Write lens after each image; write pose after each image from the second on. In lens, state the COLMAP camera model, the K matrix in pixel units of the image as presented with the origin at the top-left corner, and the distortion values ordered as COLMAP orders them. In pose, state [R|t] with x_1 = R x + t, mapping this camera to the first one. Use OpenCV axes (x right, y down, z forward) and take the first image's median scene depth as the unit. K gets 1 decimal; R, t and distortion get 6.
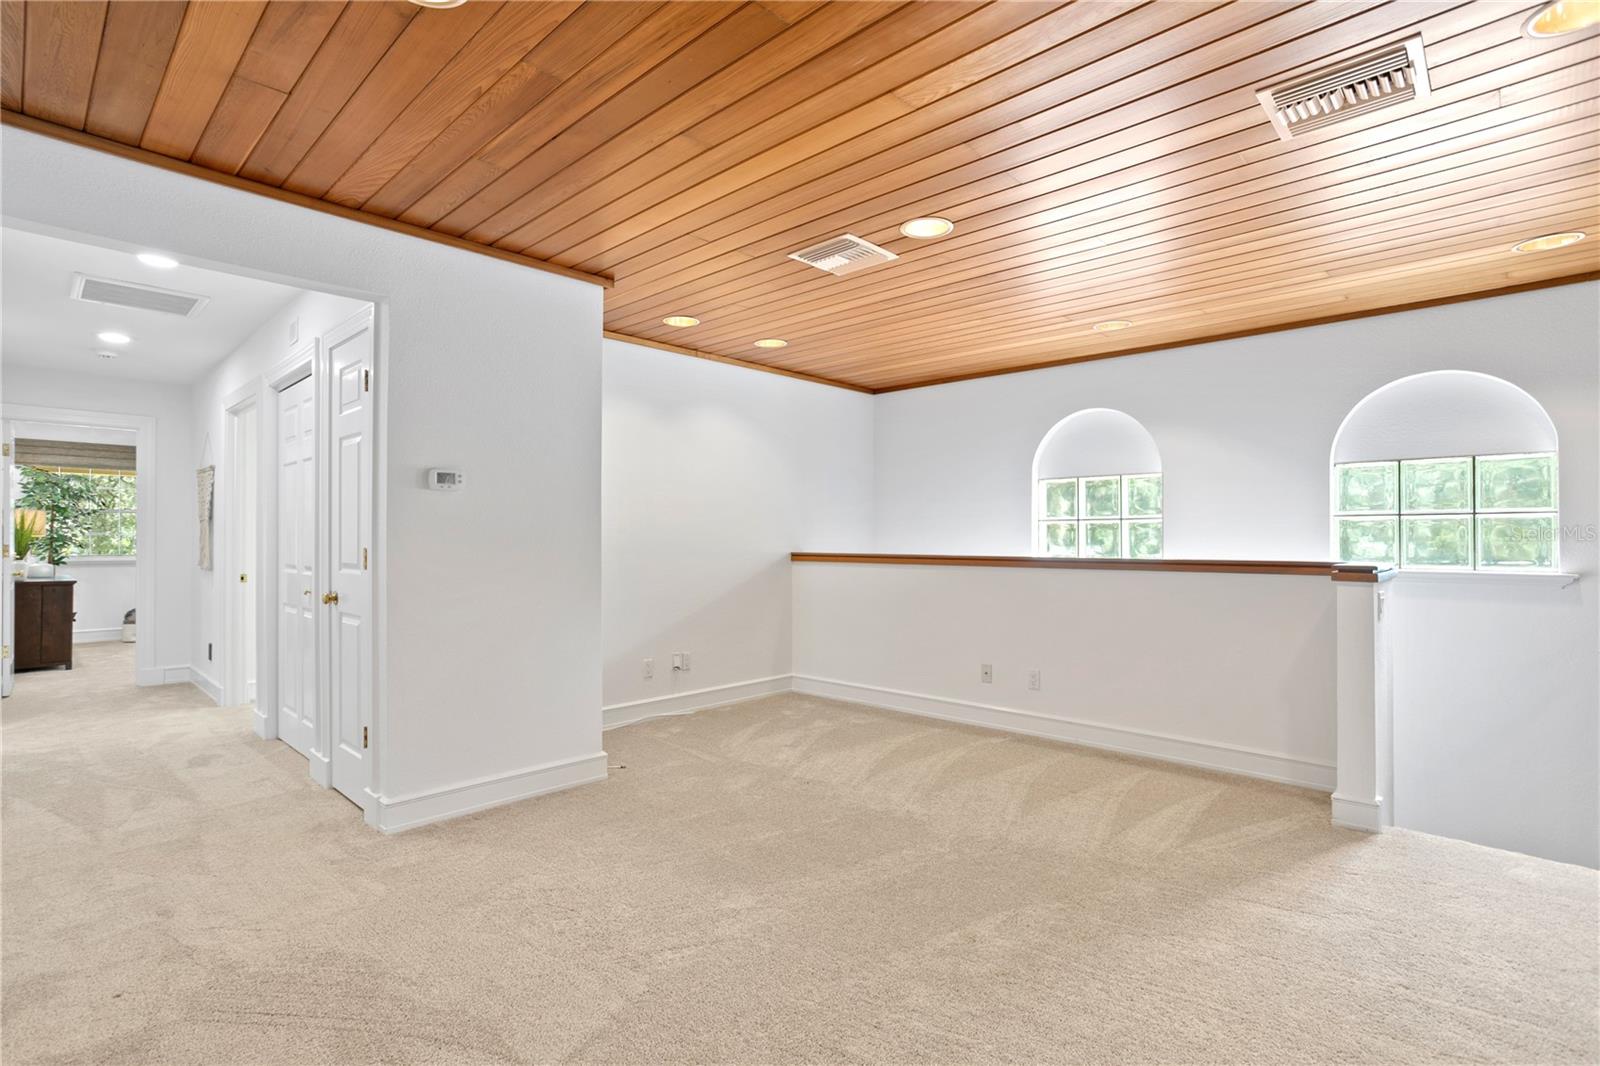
lens RADIAL K [[769.9, 0, 800.0], [0, 769.9, 533.0], [0, 0, 1]] dist [-0.000076, -0.000415]
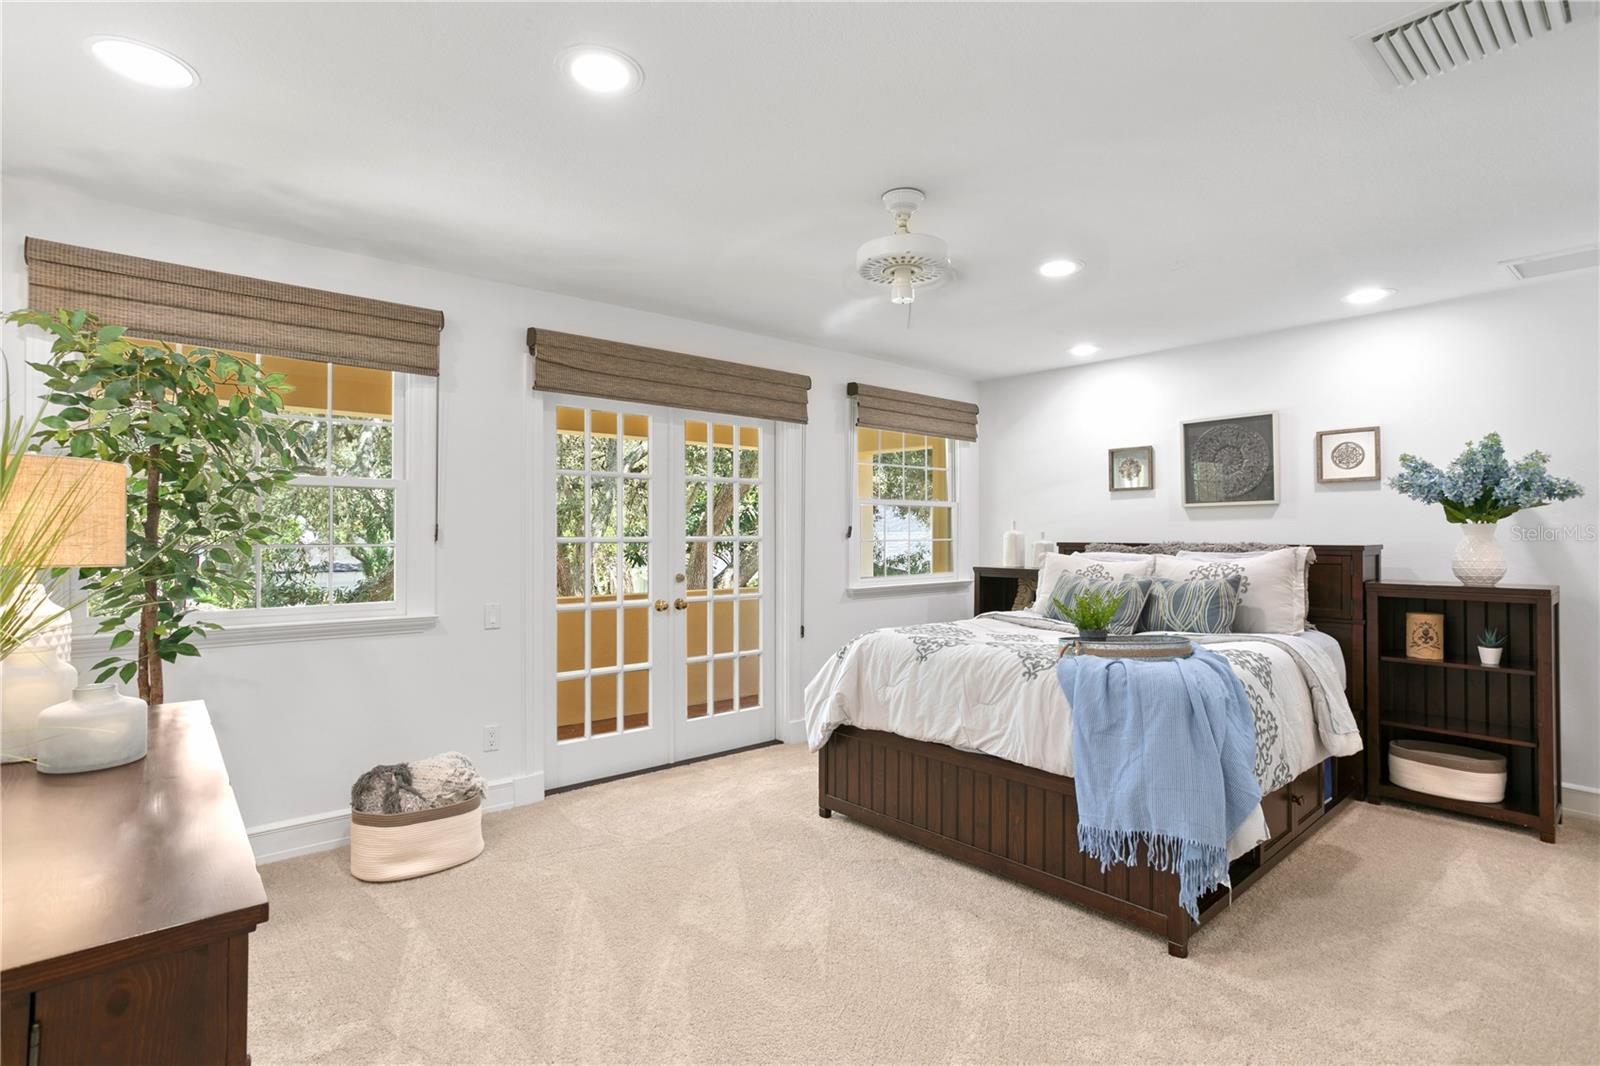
lens RADIAL K [[769.9, 0, 800.0], [0, 769.9, 533.0], [0, 0, 1]] dist [-0.000076, -0.000415]
pose [[0.995651, -0.000337, -0.093156, -0.665334], [0.000338, 1.000000, -0.000002, -0.005861], [0.093156, -0.000029, 0.995651, 0.695862]]
